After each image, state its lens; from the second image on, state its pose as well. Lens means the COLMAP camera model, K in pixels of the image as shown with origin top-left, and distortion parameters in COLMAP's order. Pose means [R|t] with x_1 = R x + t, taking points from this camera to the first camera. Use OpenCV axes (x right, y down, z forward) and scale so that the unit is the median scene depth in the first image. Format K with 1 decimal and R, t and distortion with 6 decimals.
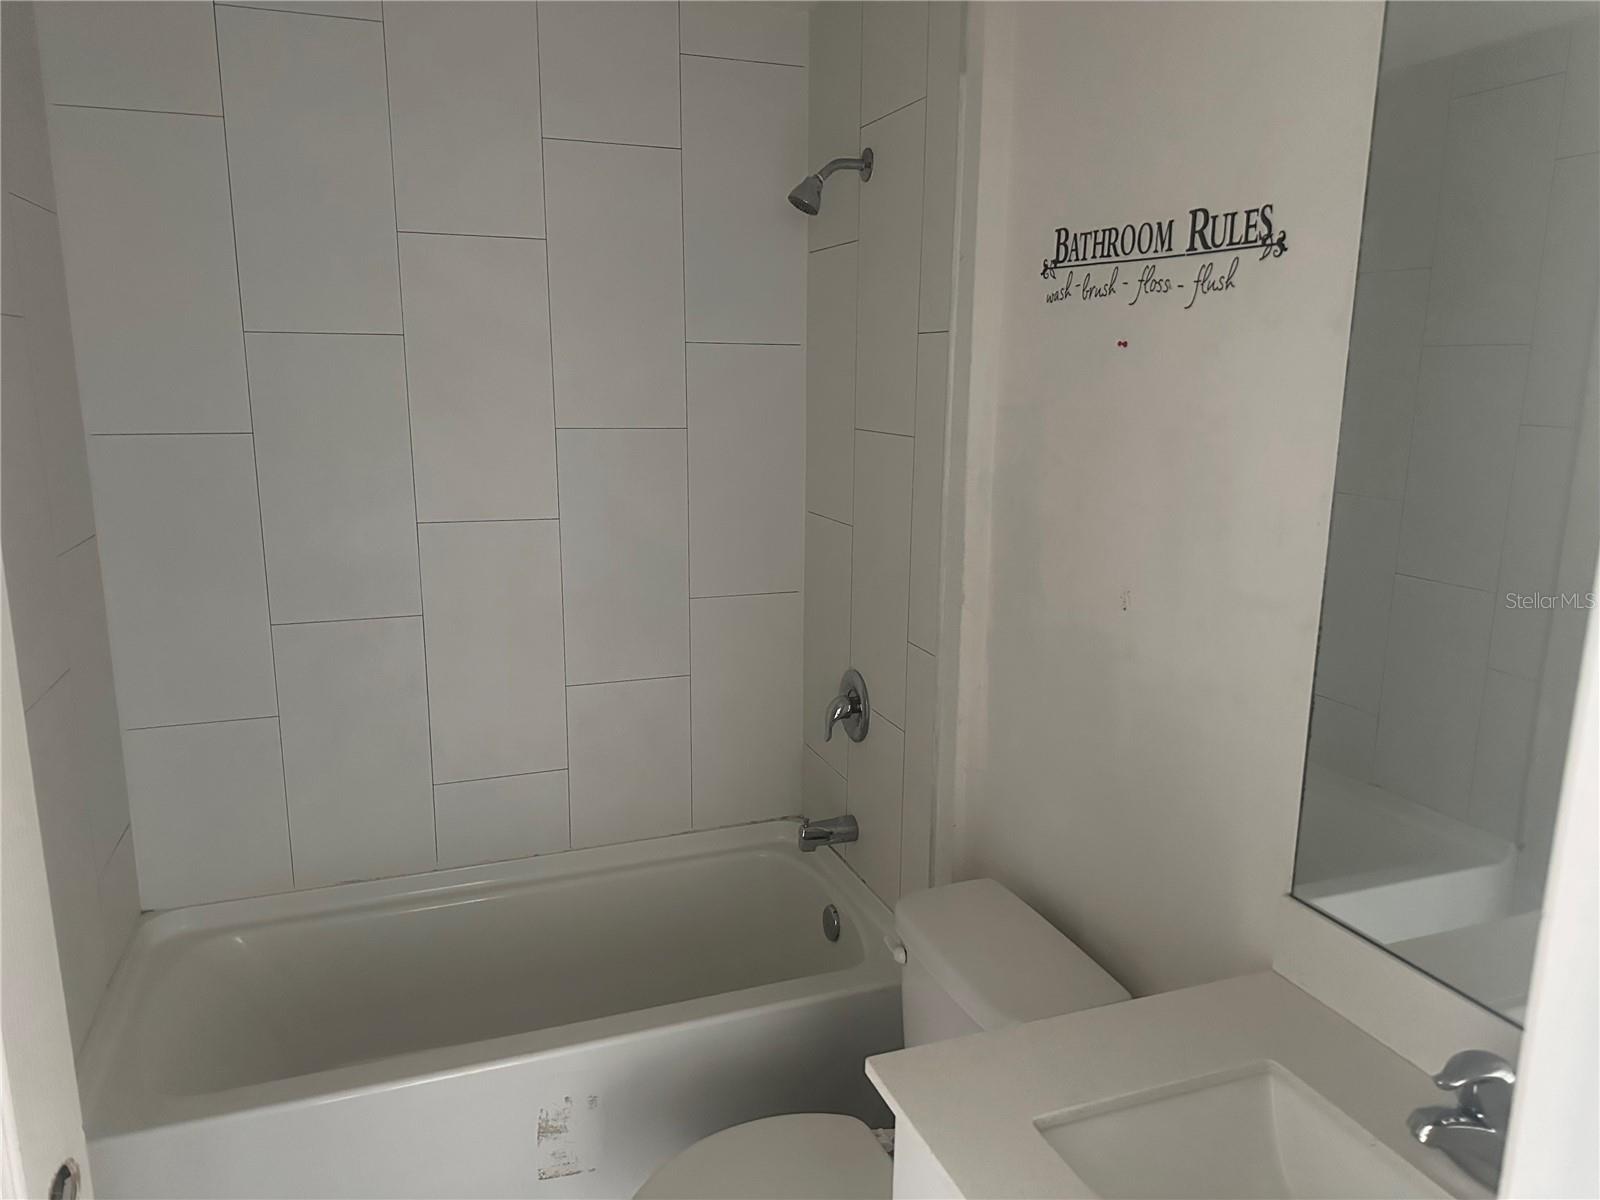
lens RADIAL K [[1138.5, 0, 803.1], [0, 1138.5, 613.0], [0, 0, 1]] dist [0.123192, -0.185820]
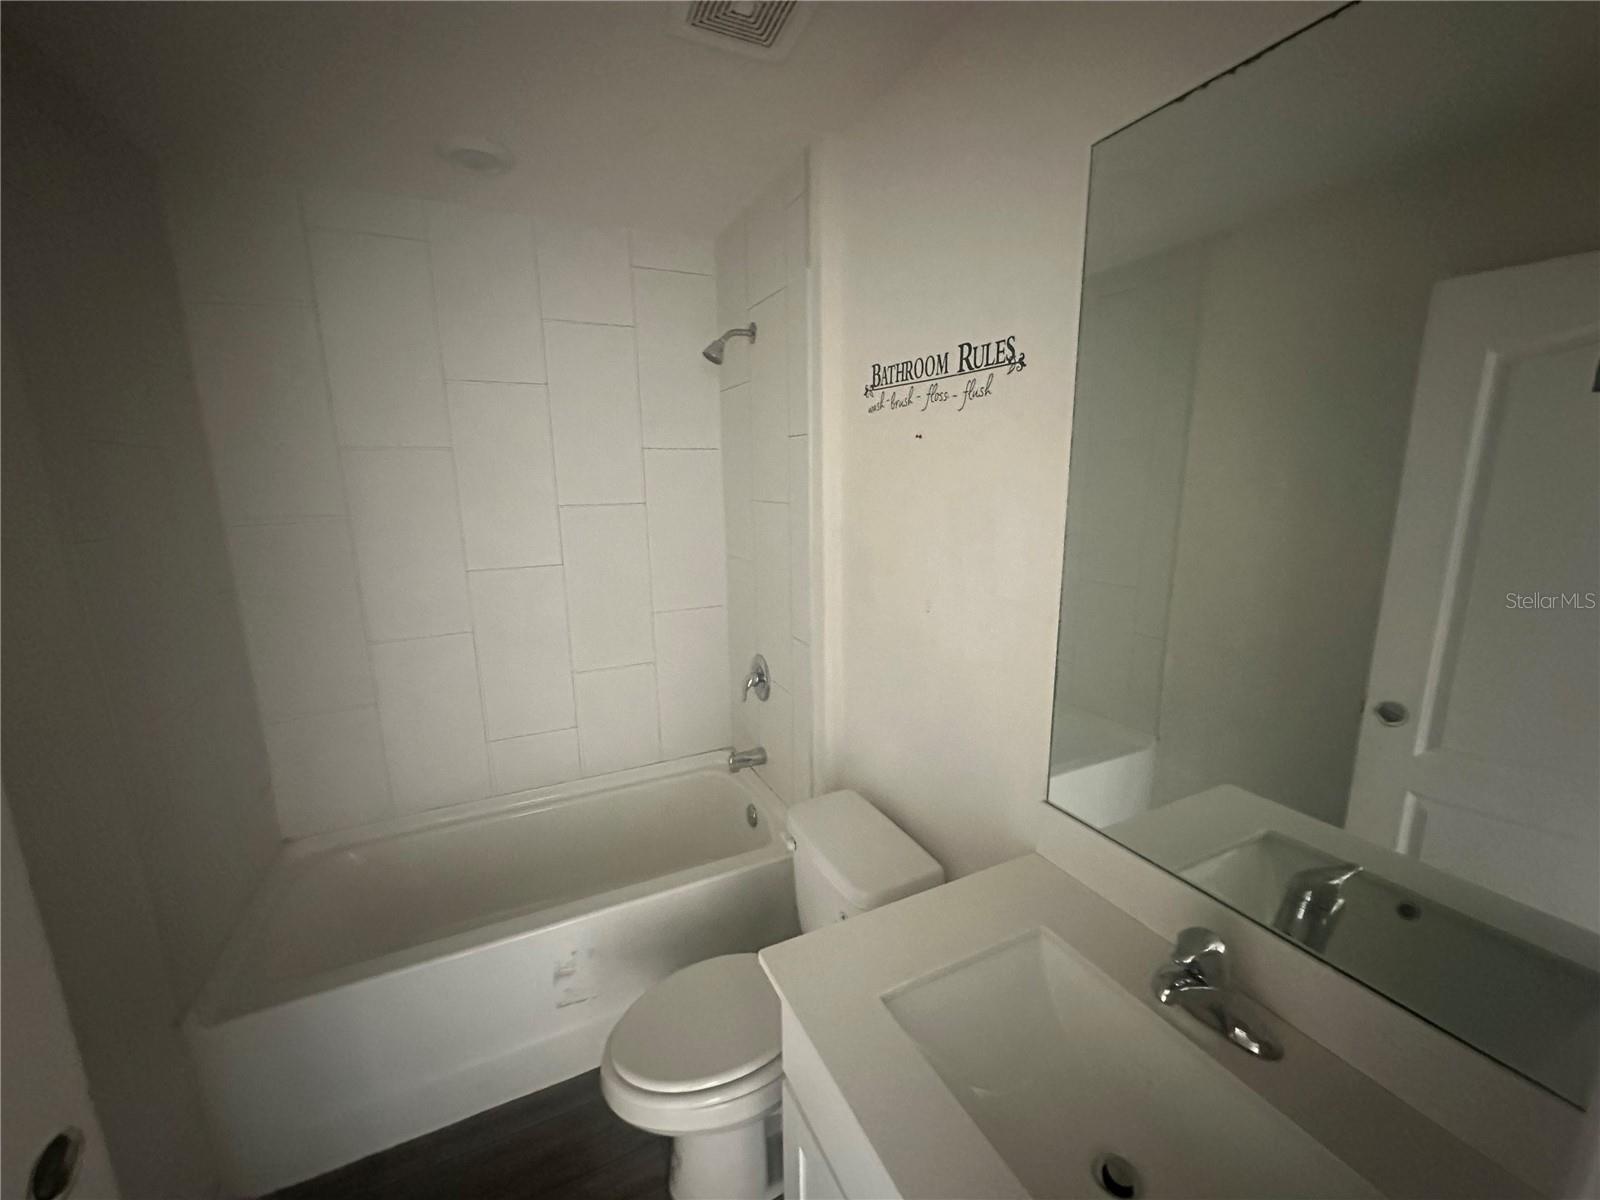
lens RADIAL K [[644.7, 0, 800.0], [0, 644.7, 600.0], [0, 0, 1]] dist [0.001335, -0.000020]
pose [[0.995547, -0.038804, 0.085908, 0.039580], [0.040359, 0.999050, -0.016435, -0.011683], [-0.085188, 0.019829, 0.996168, 0.168193]]
